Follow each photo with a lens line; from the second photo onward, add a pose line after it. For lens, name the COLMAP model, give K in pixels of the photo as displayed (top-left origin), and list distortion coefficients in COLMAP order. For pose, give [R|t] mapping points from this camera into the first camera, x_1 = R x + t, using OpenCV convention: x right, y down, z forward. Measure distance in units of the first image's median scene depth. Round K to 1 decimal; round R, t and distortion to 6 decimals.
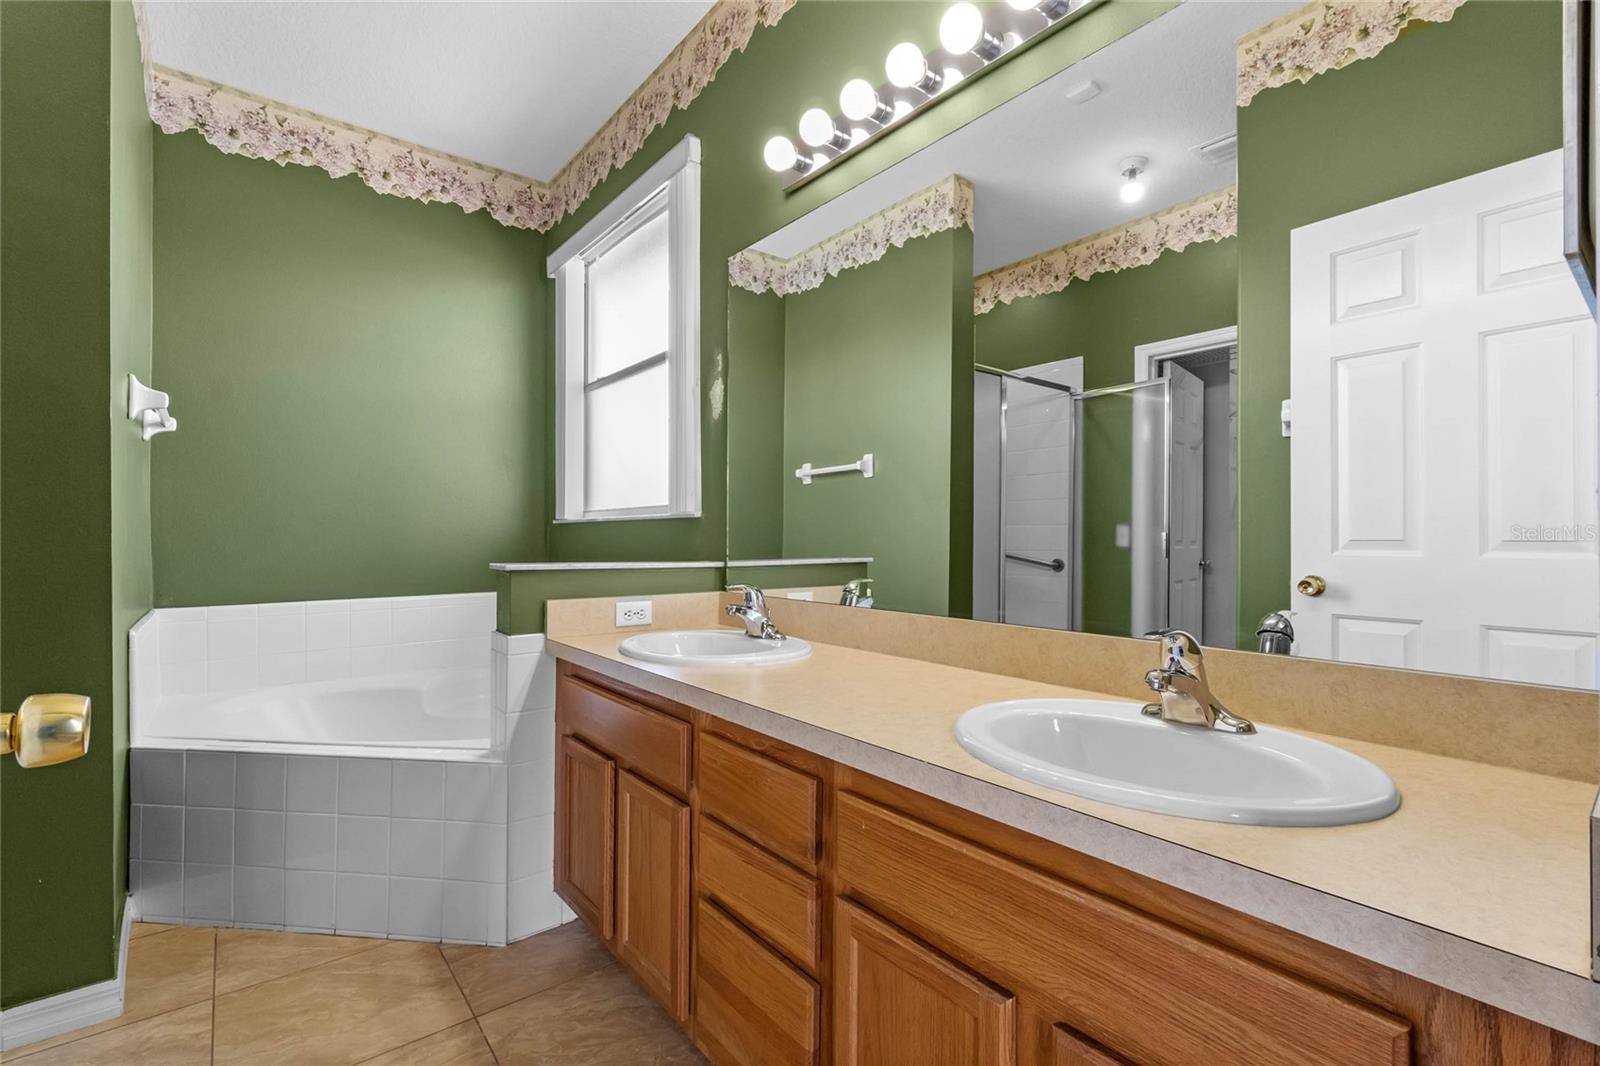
lens RADIAL K [[687.4, 0, 797.3], [0, 687.4, 536.0], [0, 0, 1]] dist [-0.003820, 0.000471]
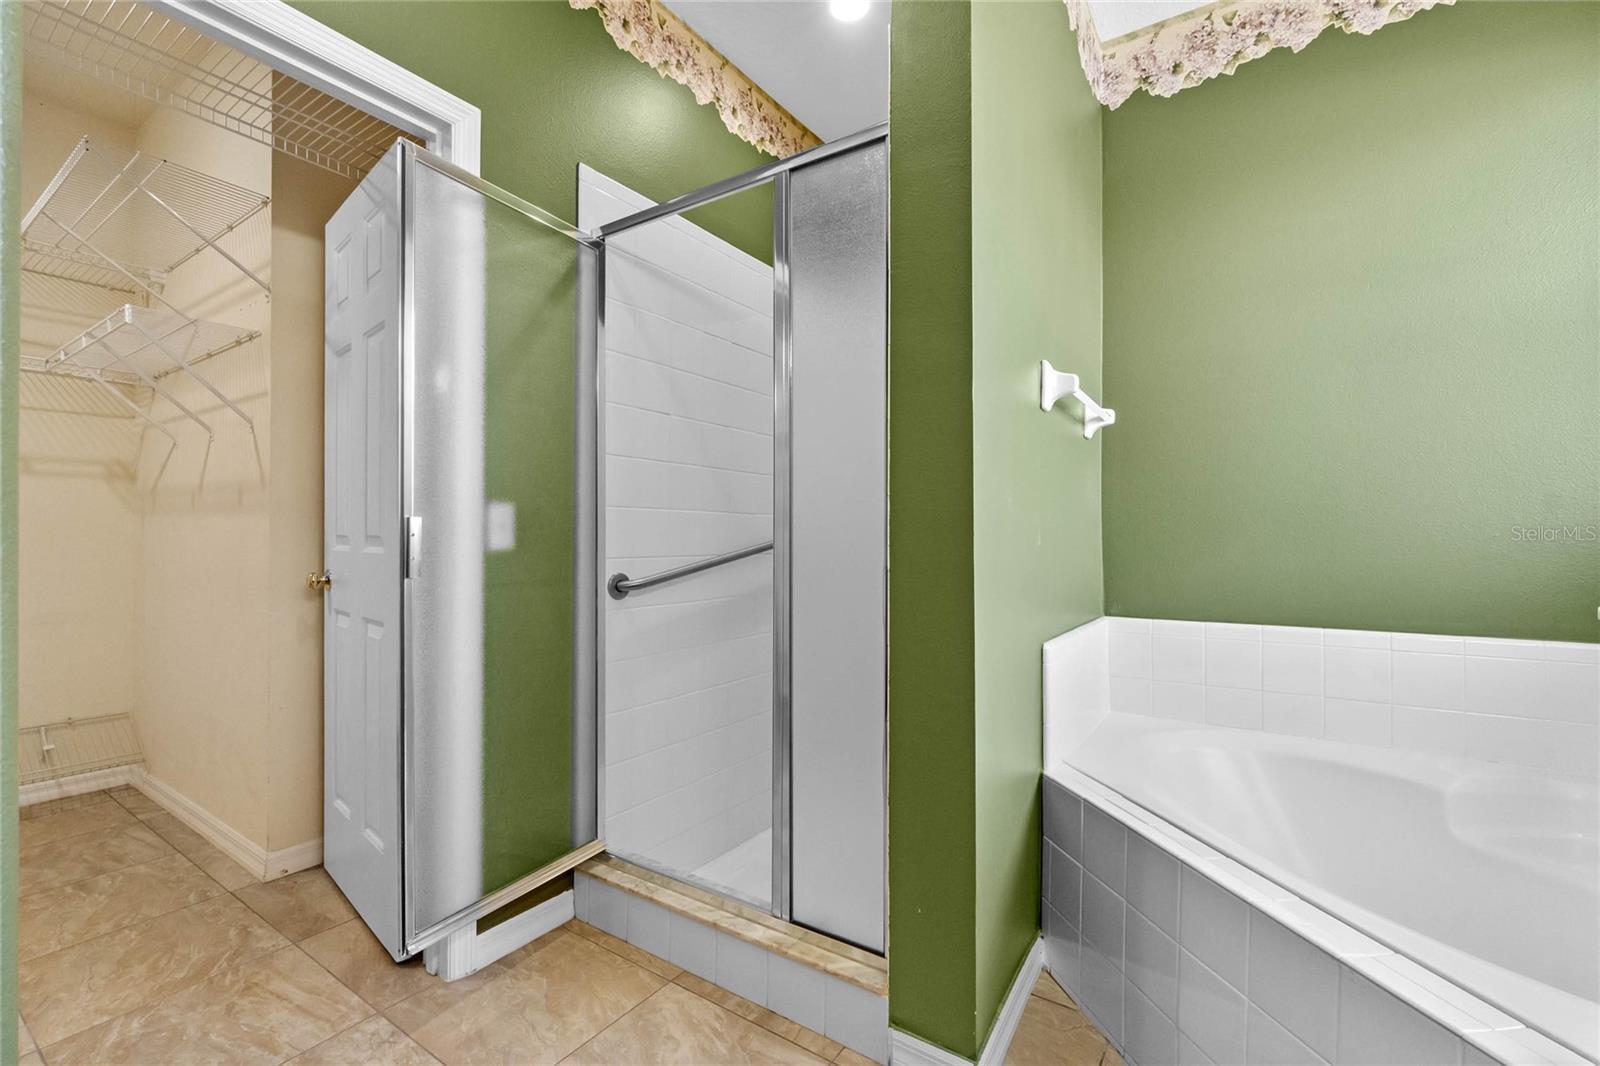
lens RADIAL K [[687.4, 0, 797.3], [0, 687.4, 536.0], [0, 0, 1]] dist [-0.003820, 0.000471]
pose [[0.280841, -0.002846, -0.959750, -0.143598], [-0.002187, 0.999991, -0.003605, -0.000218], [0.959752, 0.003112, 0.280833, 0.322704]]
